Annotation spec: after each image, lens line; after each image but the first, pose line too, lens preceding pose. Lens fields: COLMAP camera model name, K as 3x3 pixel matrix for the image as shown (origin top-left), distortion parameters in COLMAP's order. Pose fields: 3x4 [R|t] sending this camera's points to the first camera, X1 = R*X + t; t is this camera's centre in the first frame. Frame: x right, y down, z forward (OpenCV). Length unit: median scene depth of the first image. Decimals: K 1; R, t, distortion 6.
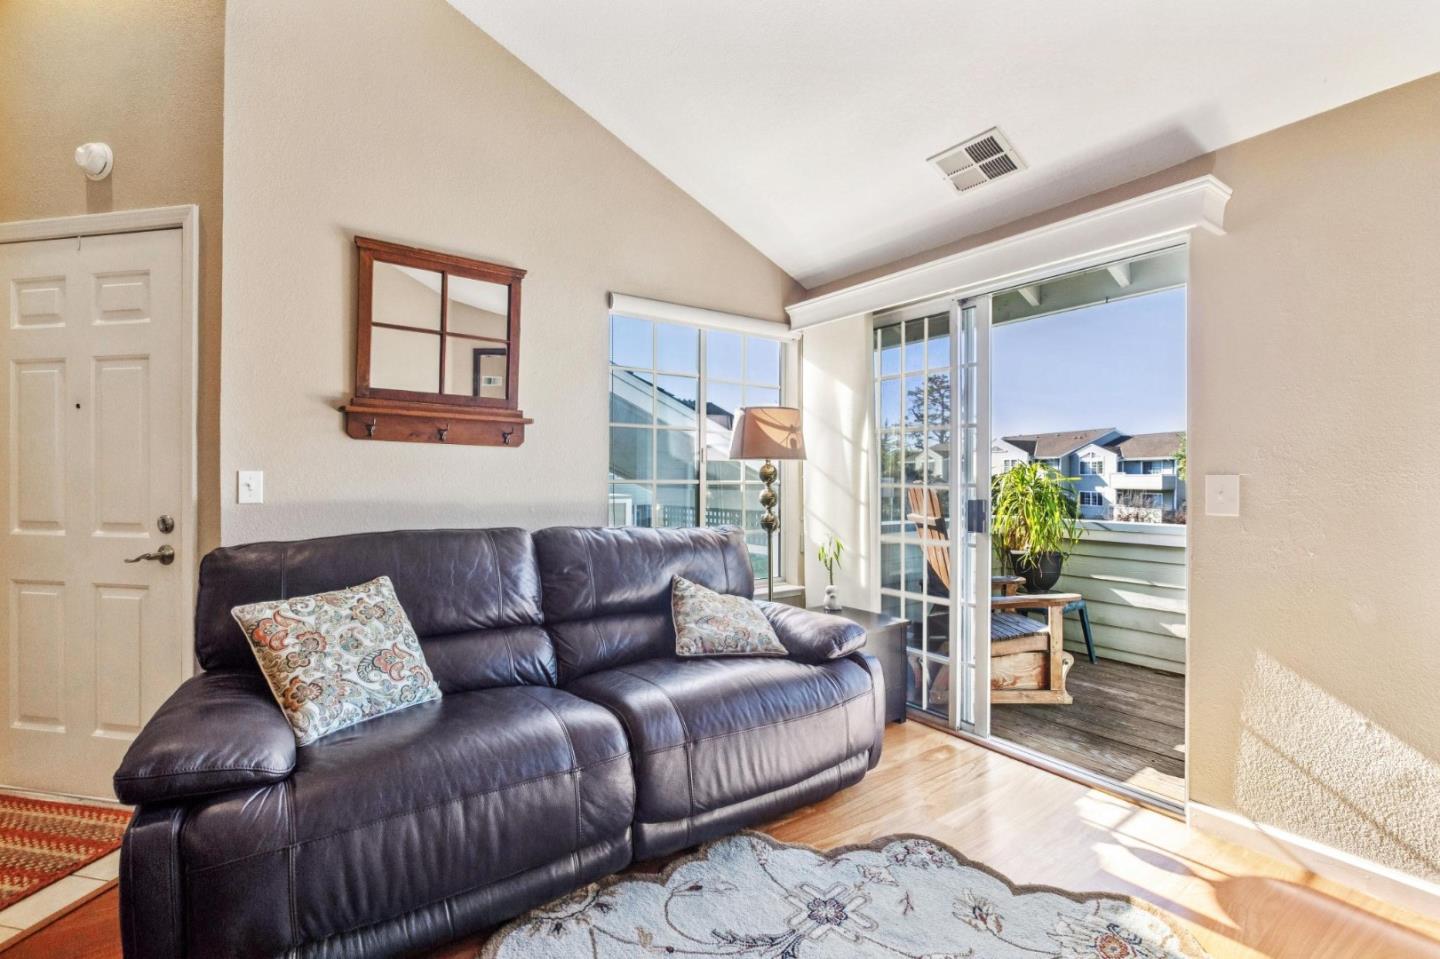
lens RADIAL K [[624.6, 0, 720.0], [0, 624.6, 479.5], [0, 0, 1]] dist [0.001620, 0.000045]
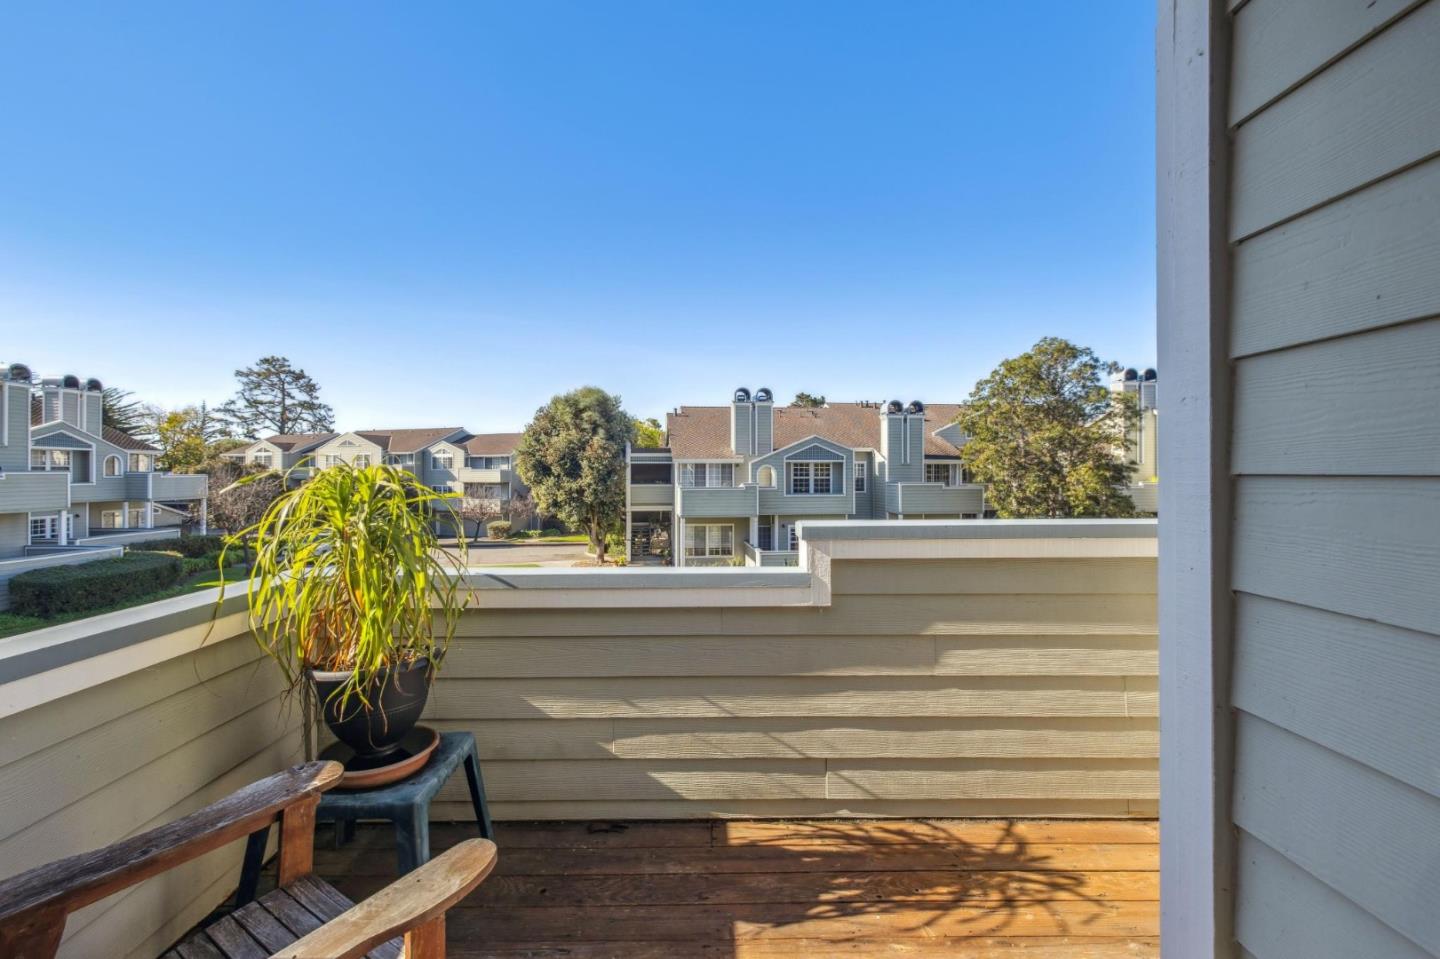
lens RADIAL K [[619.8, 0, 721.1], [0, 619.8, 469.9], [0, 0, 1]] dist [0.000621, -0.000380]
pose [[0.574648, -0.003541, 0.818393, 0.284820], [0.009734, 0.999949, -0.002508, -0.020064], [-0.818343, 0.009407, 0.574653, 0.538344]]
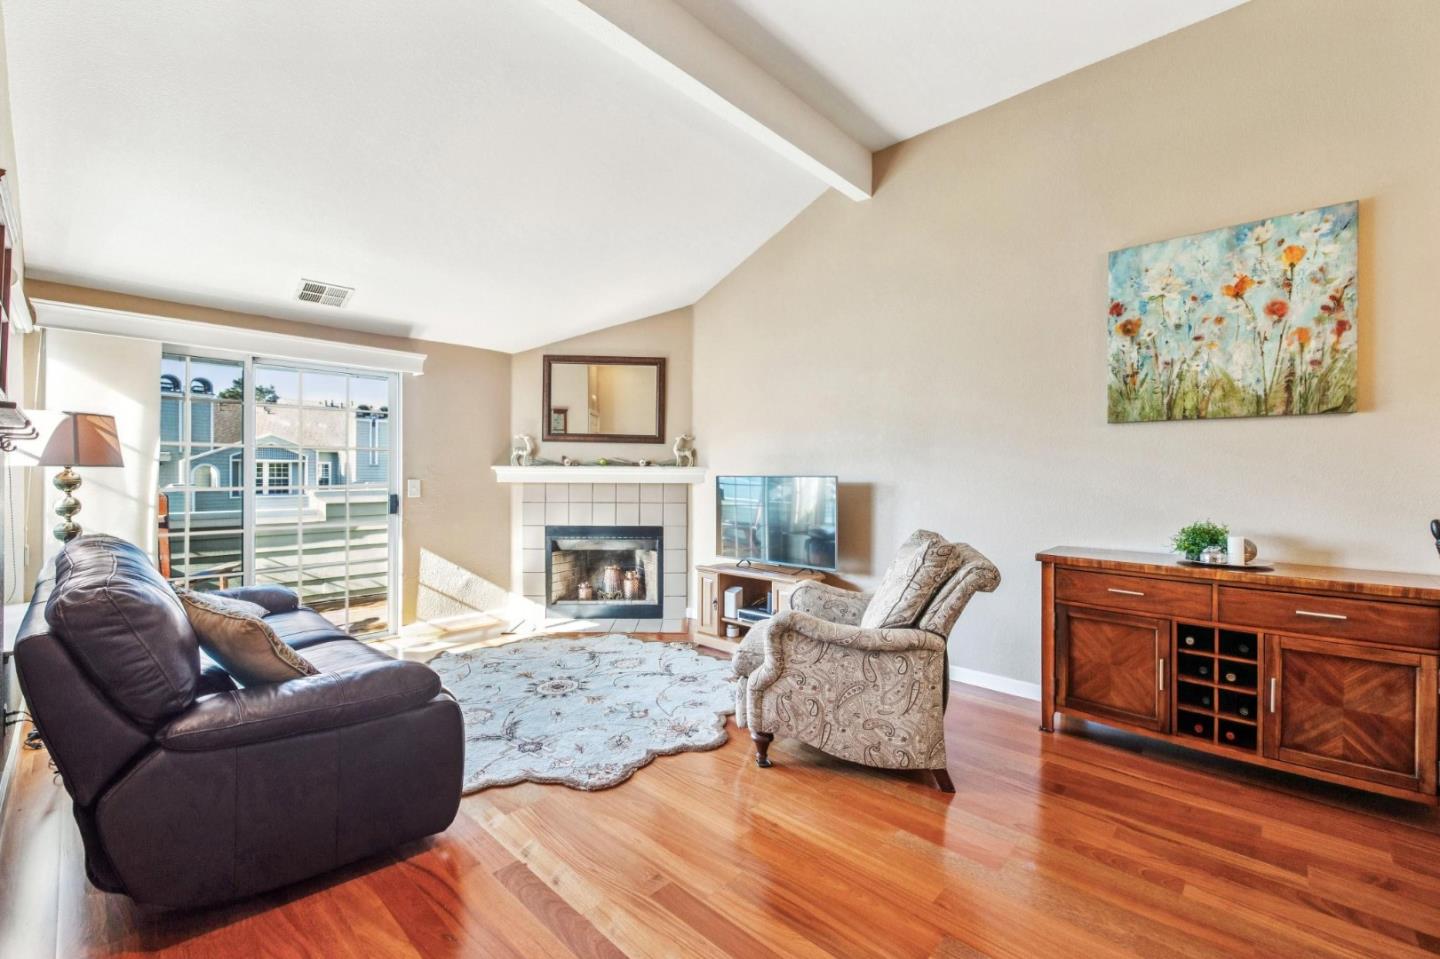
lens RADIAL K [[619.8, 0, 721.1], [0, 619.8, 469.9], [0, 0, 1]] dist [0.000621, -0.000380]
pose [[-0.182407, 0.001963, 0.983221, -0.777947], [-0.001915, 0.999995, -0.002352, -0.019476], [-0.983221, -0.002312, -0.182402, 0.141399]]
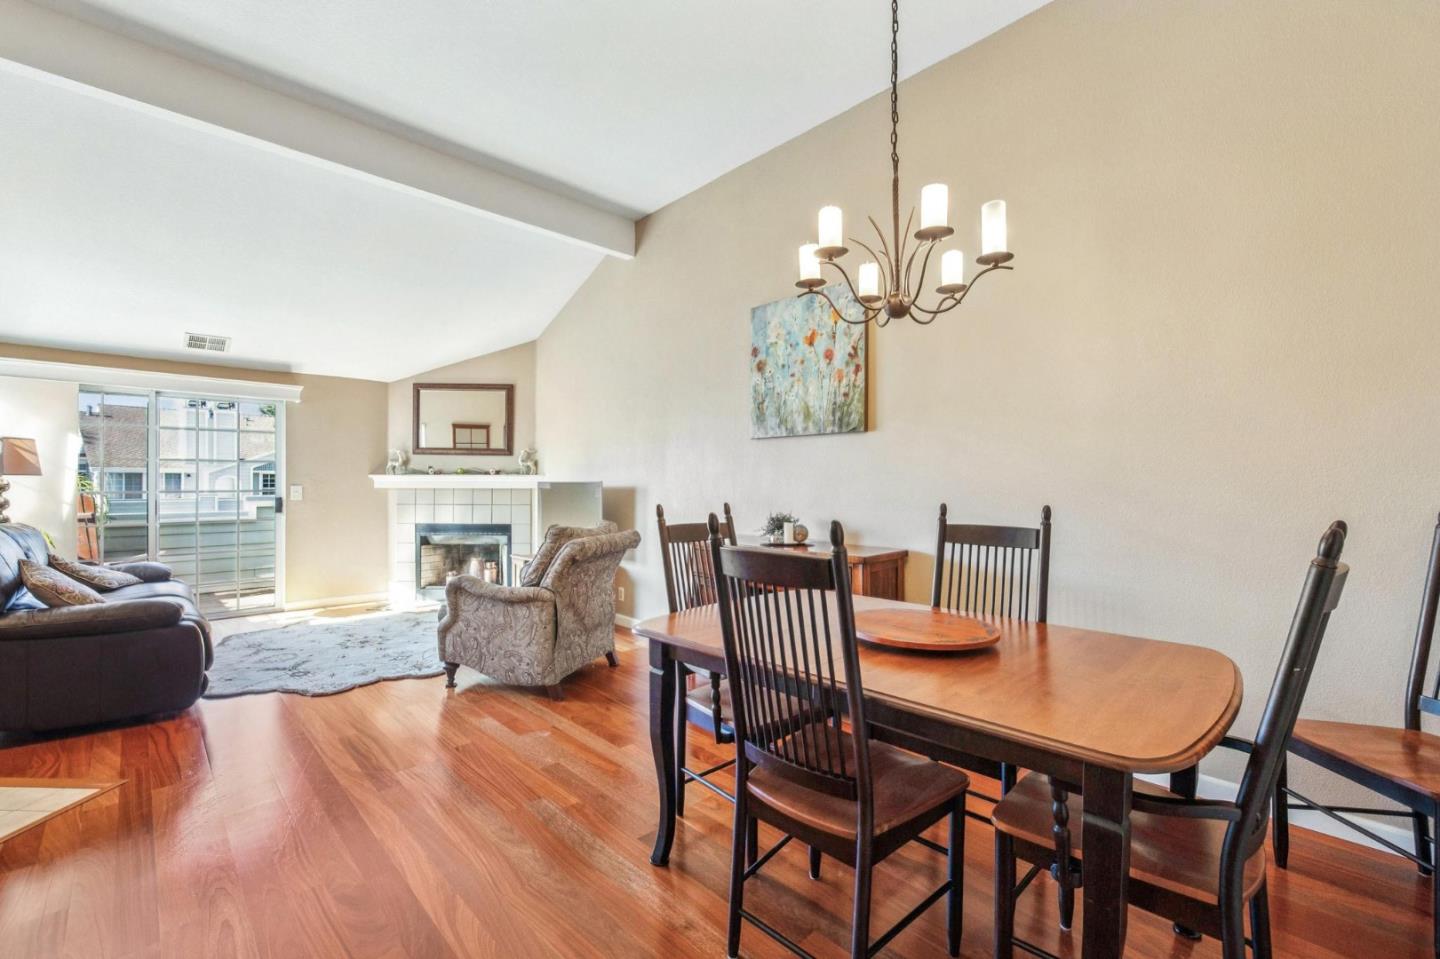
lens RADIAL K [[624.6, 0, 720.0], [0, 624.6, 479.5], [0, 0, 1]] dist [0.001620, 0.000045]
pose [[-0.129638, 0.002765, 0.991558, -1.095663], [0.001402, 0.999996, -0.002605, -0.012508], [-0.991560, 0.001052, -0.129641, -0.277297]]
